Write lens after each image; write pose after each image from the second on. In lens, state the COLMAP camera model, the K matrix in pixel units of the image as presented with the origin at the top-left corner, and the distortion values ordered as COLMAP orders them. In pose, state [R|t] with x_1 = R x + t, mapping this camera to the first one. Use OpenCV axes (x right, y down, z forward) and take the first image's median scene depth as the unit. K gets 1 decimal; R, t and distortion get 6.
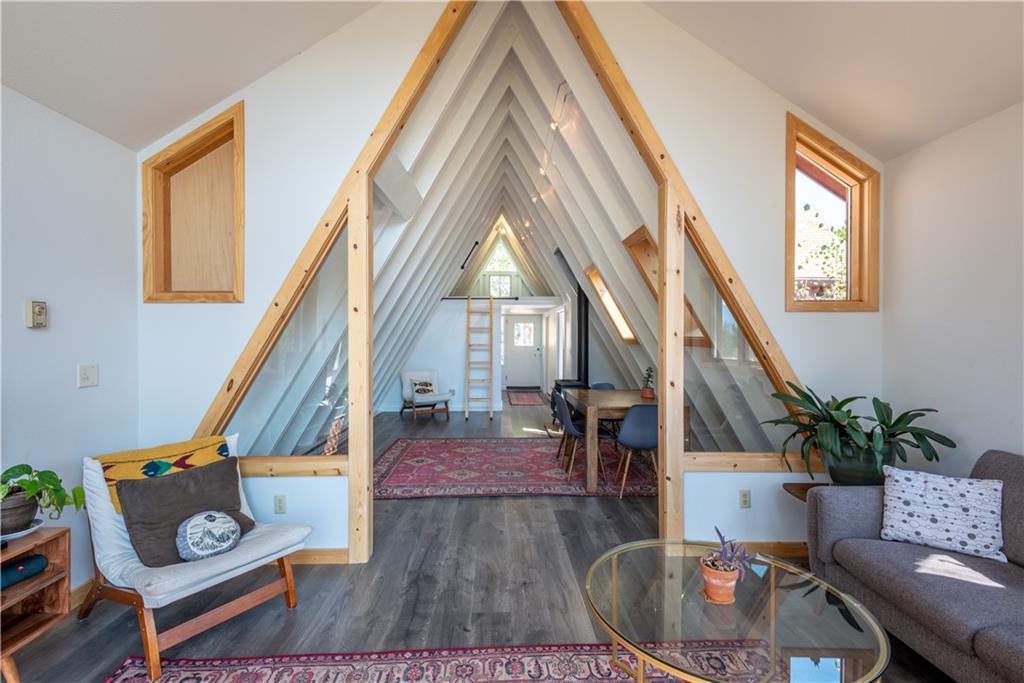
lens RADIAL K [[474.0, 0, 509.7], [0, 474.0, 337.2], [0, 0, 1]] dist [0.016968, -0.005461]
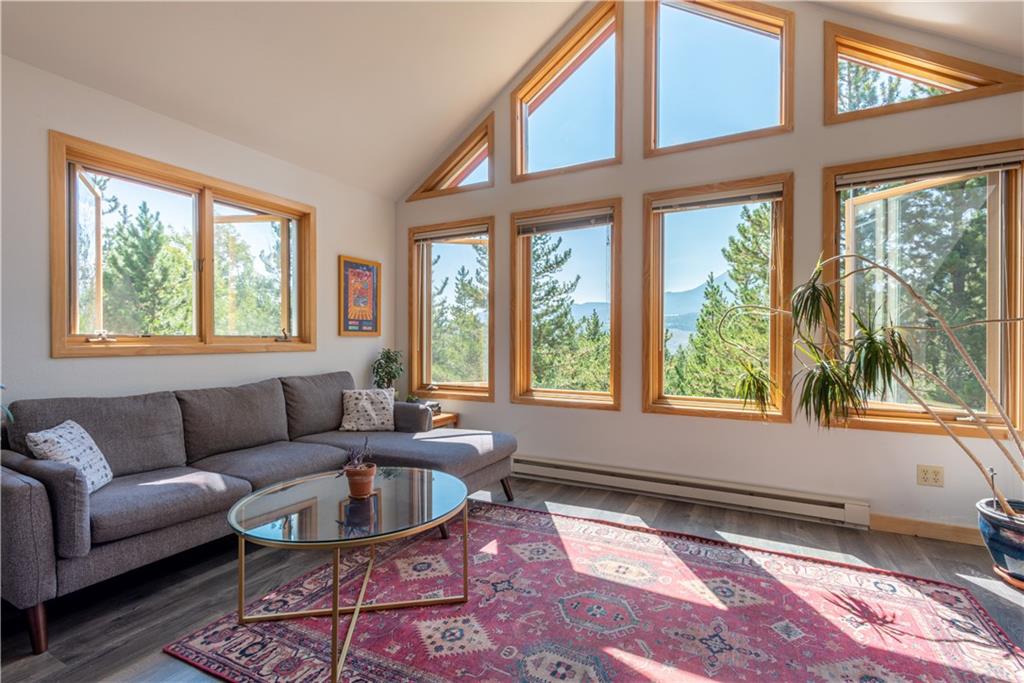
lens RADIAL K [[474.0, 0, 510.9], [0, 474.0, 343.3], [0, 0, 1]] dist [0.016968, -0.005461]
pose [[-0.869374, -0.001671, 0.494151, -0.392204], [-0.001640, 0.999999, 0.000496, 0.124227], [-0.494151, -0.000379, -0.869376, 1.483170]]
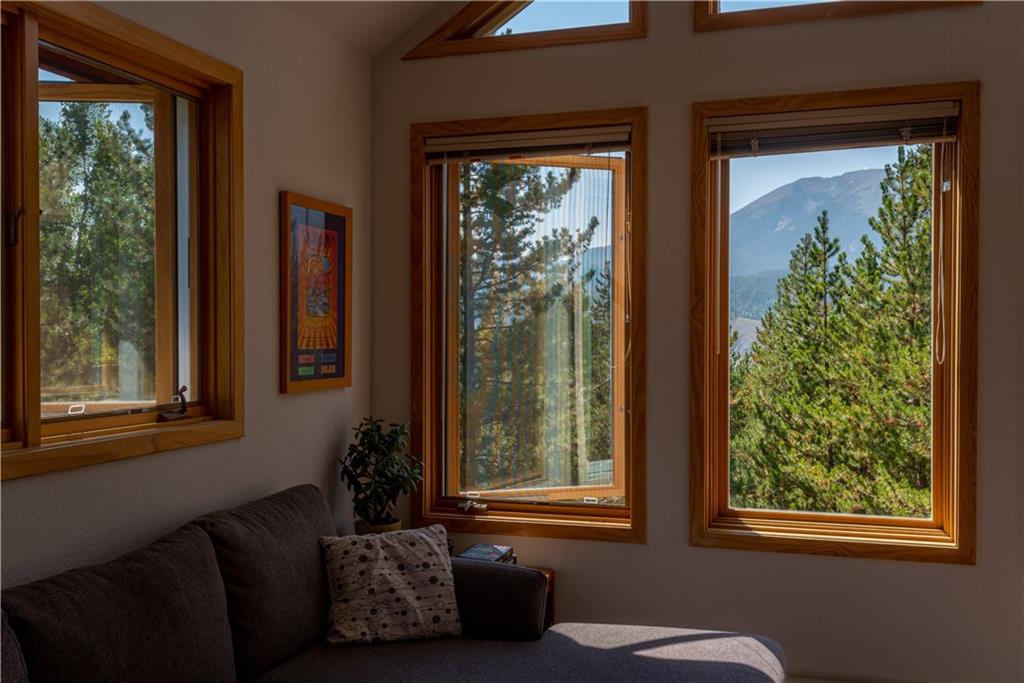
lens RADIAL K [[989.7, 0, 513.5], [0, 989.7, 341.0], [0, 0, 1]] dist [0.038956, 0.000000]
pose [[-0.944795, 0.000673, 0.327662, 0.292114], [0.000911, 0.999999, 0.000570, 0.009267], [-0.327661, 0.000837, -0.944795, 1.542473]]
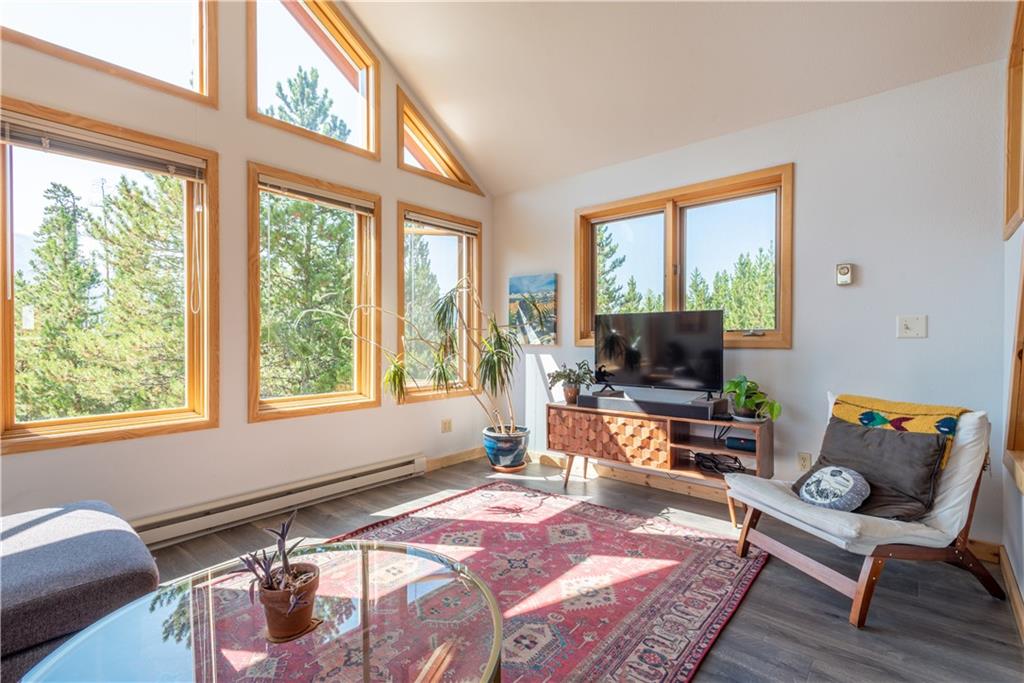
lens RADIAL K [[474.0, 0, 510.2], [0, 474.0, 345.0], [0, 0, 1]] dist [0.016968, -0.005461]
pose [[-0.674741, 0.012505, -0.737949, 0.557289], [0.006144, 0.999917, 0.011326, 0.127177], [0.738029, 0.003108, -0.674762, 1.307131]]
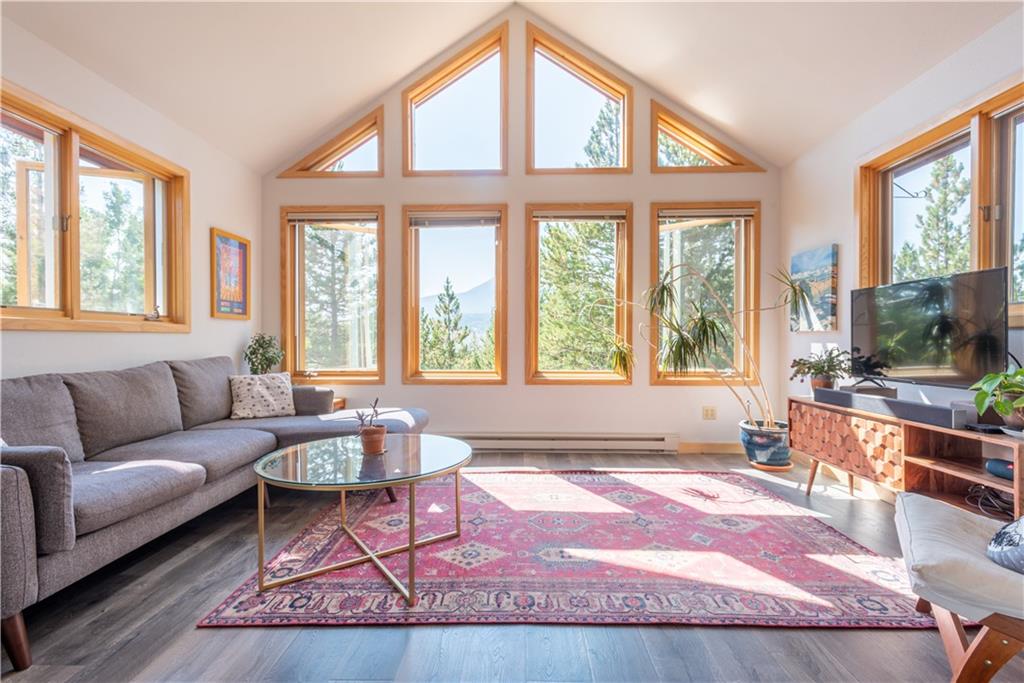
lens RADIAL K [[474.0, 0, 509.8], [0, 474.0, 343.6], [0, 0, 1]] dist [0.016968, -0.005461]
pose [[-0.998330, 0.001613, 0.057754, -0.014791], [0.001738, 0.999996, 0.002116, 0.189770], [-0.057750, 0.002212, -0.998329, 1.824530]]
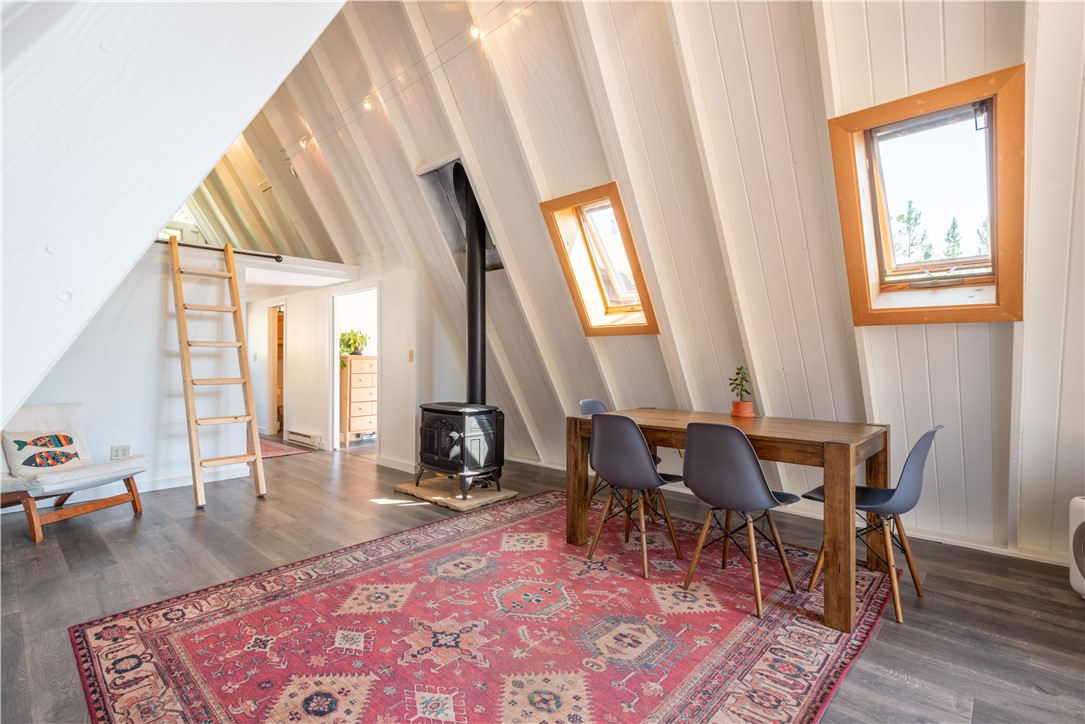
lens RADIAL K [[502.2, 0, 535.0], [0, 502.2, 362.9], [0, 0, 1]] dist [0.016968, -0.005461]
pose [[0.702417, -0.003579, 0.711757, -0.804552], [-0.002777, 0.999966, 0.007768, 0.129286], [-0.711760, -0.007433, 0.702383, 1.762480]]
